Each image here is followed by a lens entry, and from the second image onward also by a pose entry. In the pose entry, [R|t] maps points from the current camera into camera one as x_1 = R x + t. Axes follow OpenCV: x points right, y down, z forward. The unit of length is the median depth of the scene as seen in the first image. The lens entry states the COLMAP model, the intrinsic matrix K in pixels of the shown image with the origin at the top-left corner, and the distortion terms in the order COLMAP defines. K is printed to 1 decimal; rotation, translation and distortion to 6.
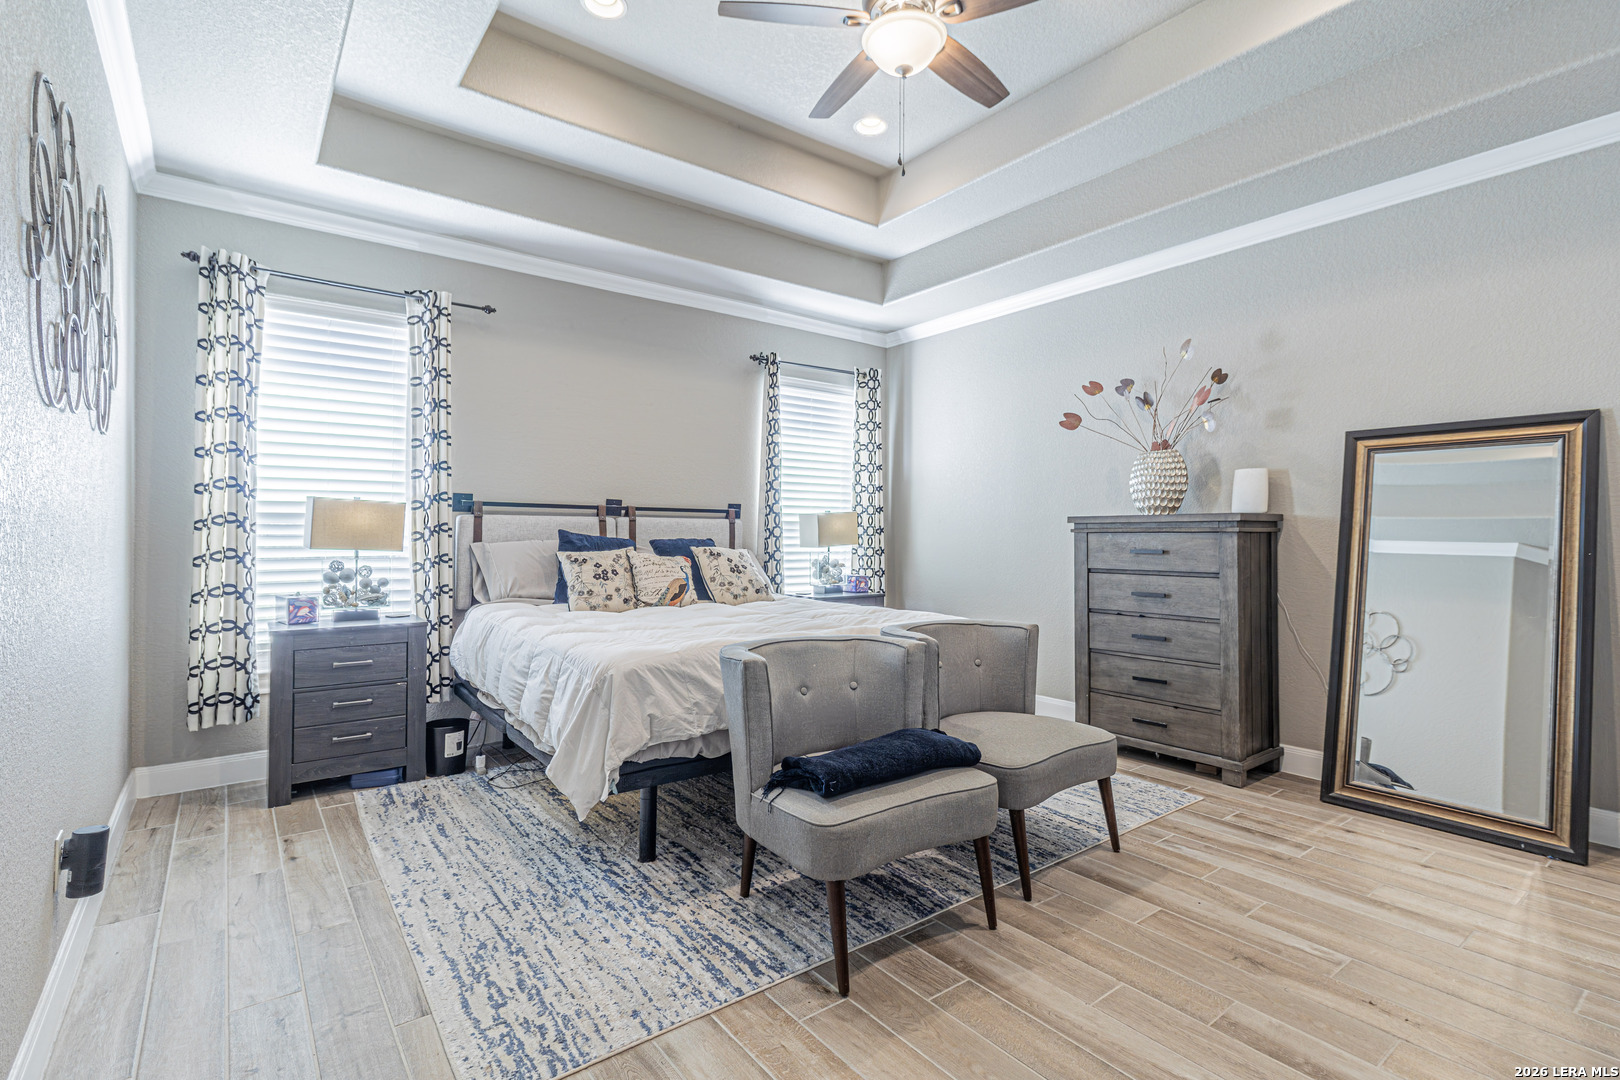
lens RADIAL K [[750.1, 0, 817.9], [0, 750.1, 535.2], [0, 0, 1]] dist [0.004690, 0.001061]
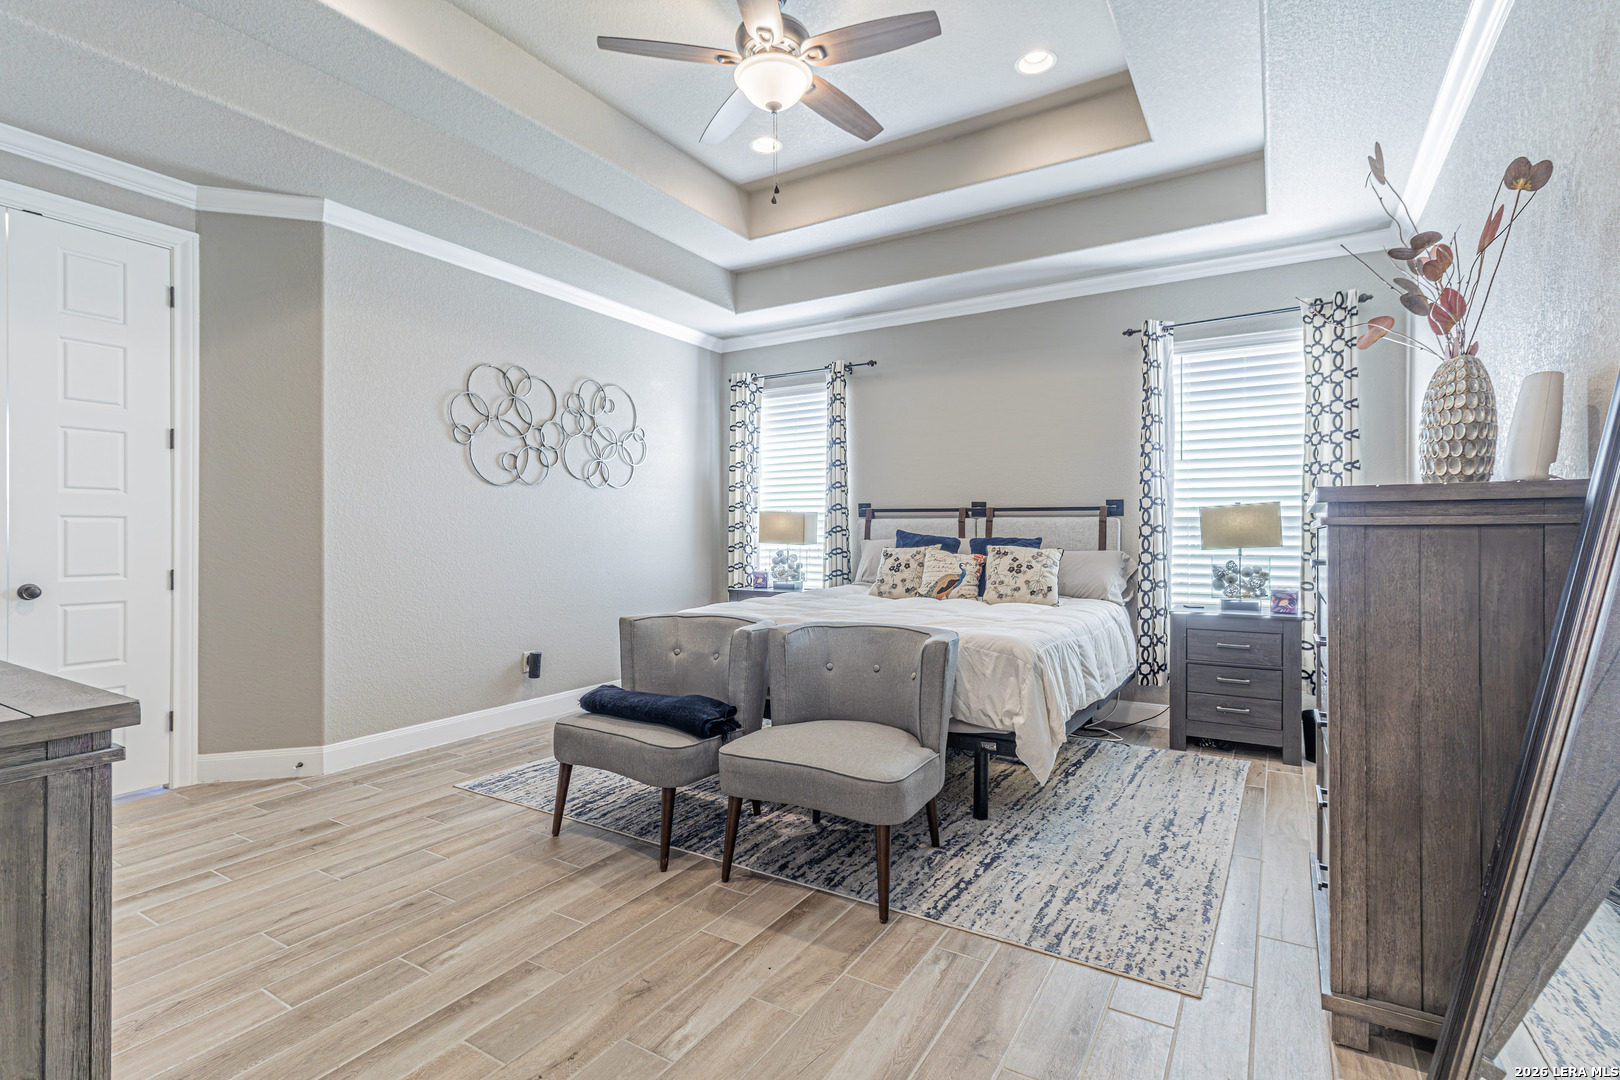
lens RADIAL K [[750.1, 0, 826.2], [0, 750.1, 539.7], [0, 0, 1]] dist [0.004690, 0.001061]
pose [[0.379090, 0.005503, -0.925343, 0.807750], [-0.000555, 0.999983, 0.005719, 0.001932], [0.925359, -0.001654, 0.379087, 0.456656]]
